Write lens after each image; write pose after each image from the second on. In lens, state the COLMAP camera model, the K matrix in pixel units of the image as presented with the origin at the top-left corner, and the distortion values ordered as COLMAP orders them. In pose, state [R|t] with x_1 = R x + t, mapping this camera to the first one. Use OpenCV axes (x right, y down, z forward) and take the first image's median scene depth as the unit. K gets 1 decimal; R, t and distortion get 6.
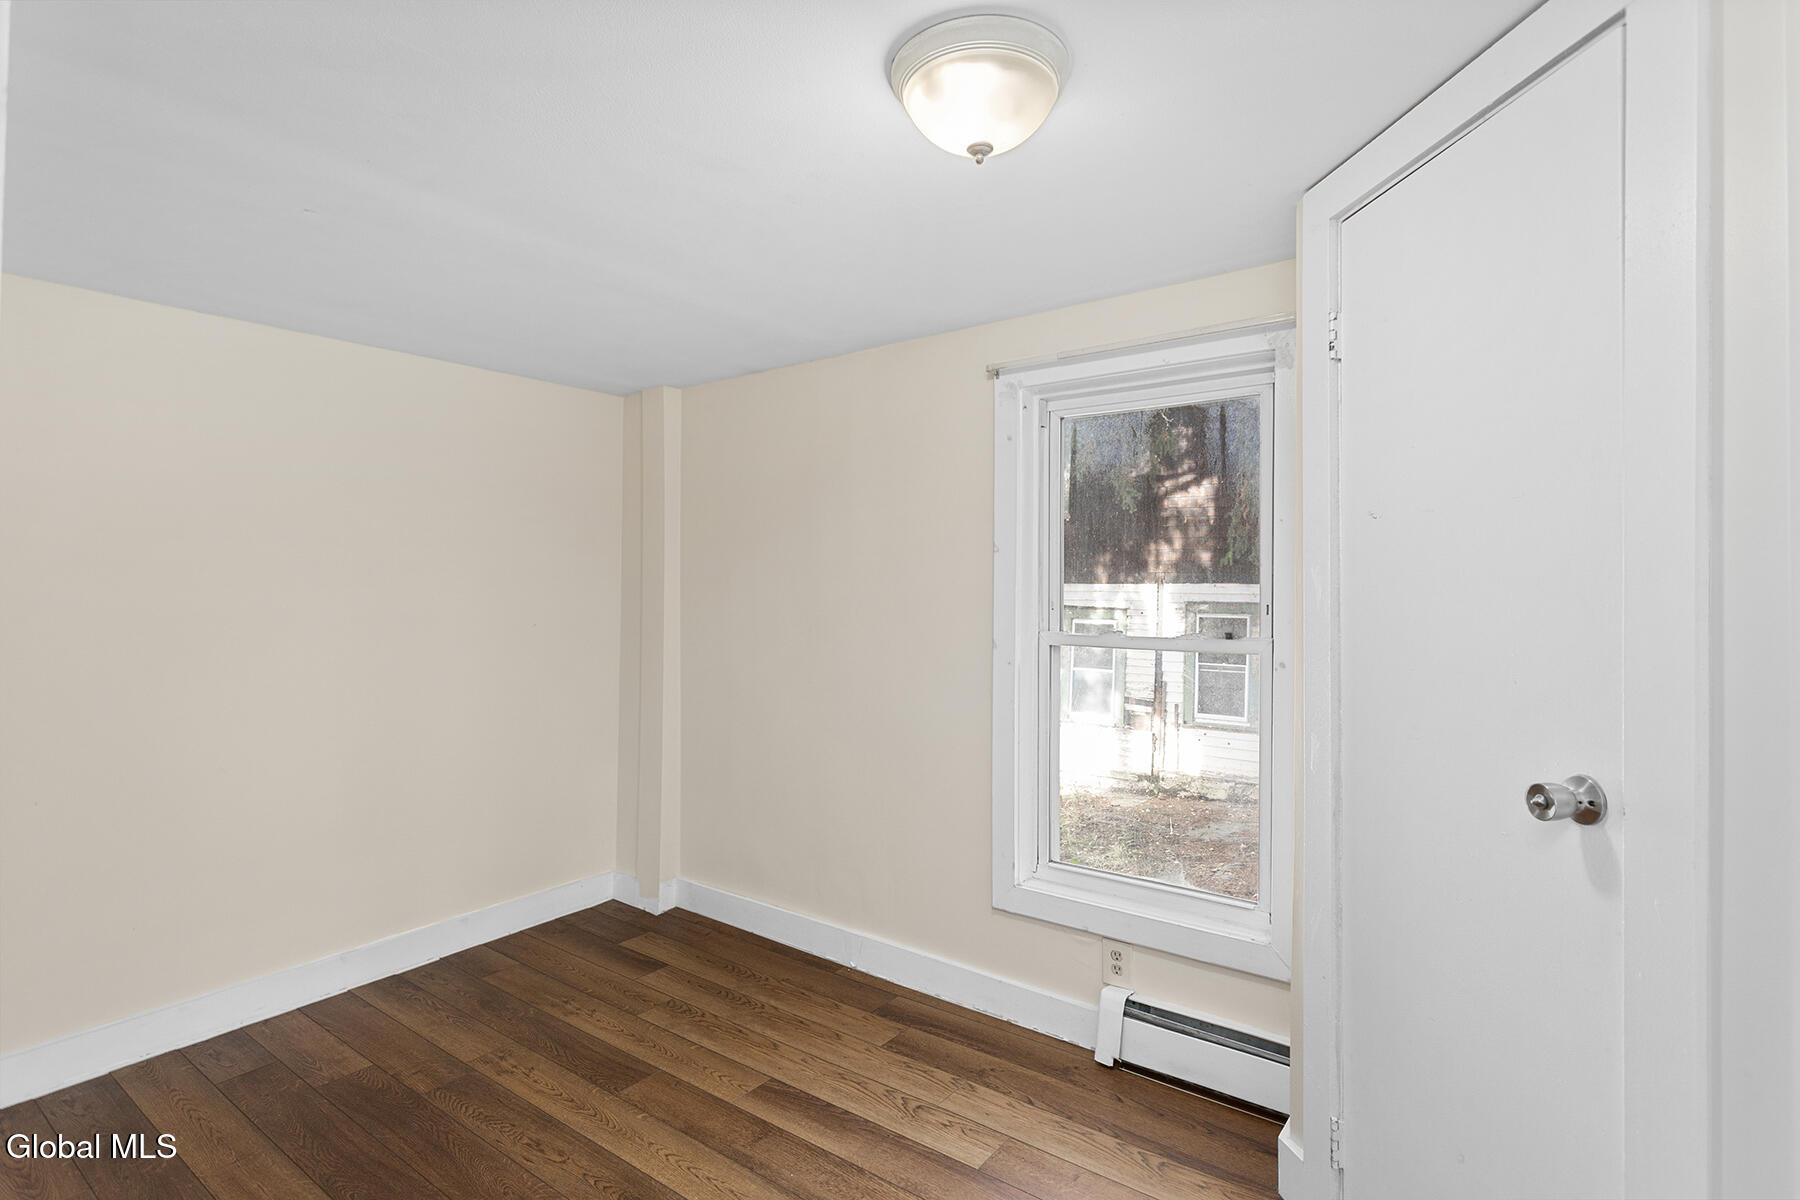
lens RADIAL K [[908.8, 0, 907.7], [0, 908.8, 584.9], [0, 0, 1]] dist [-0.004582, 0.002971]
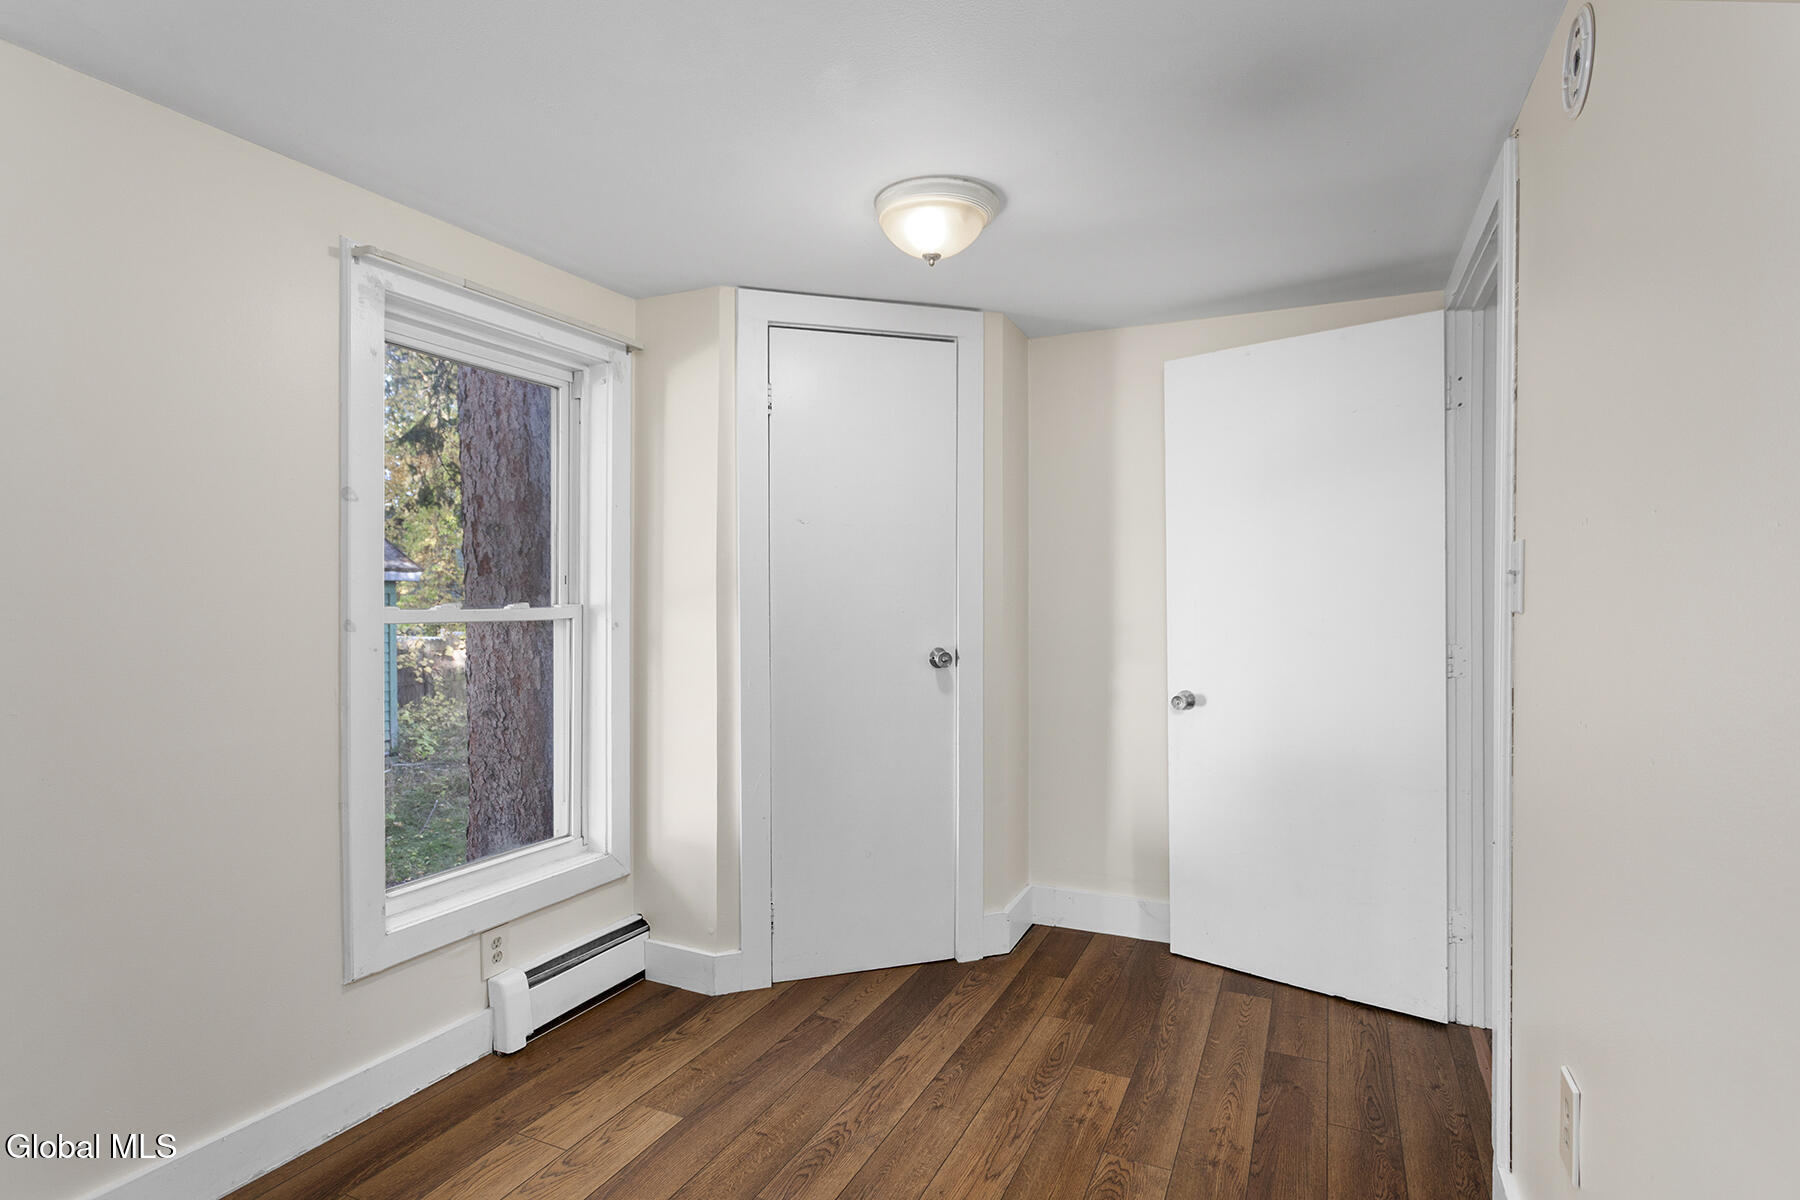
lens RADIAL K [[908.8, 0, 907.6], [0, 908.8, 604.1], [0, 0, 1]] dist [-0.004582, 0.002971]
pose [[-0.214474, -0.018968, 0.976545, -0.821542], [-0.021068, 0.999669, 0.014790, 0.031073], [-0.976502, -0.017402, -0.214803, 0.825304]]
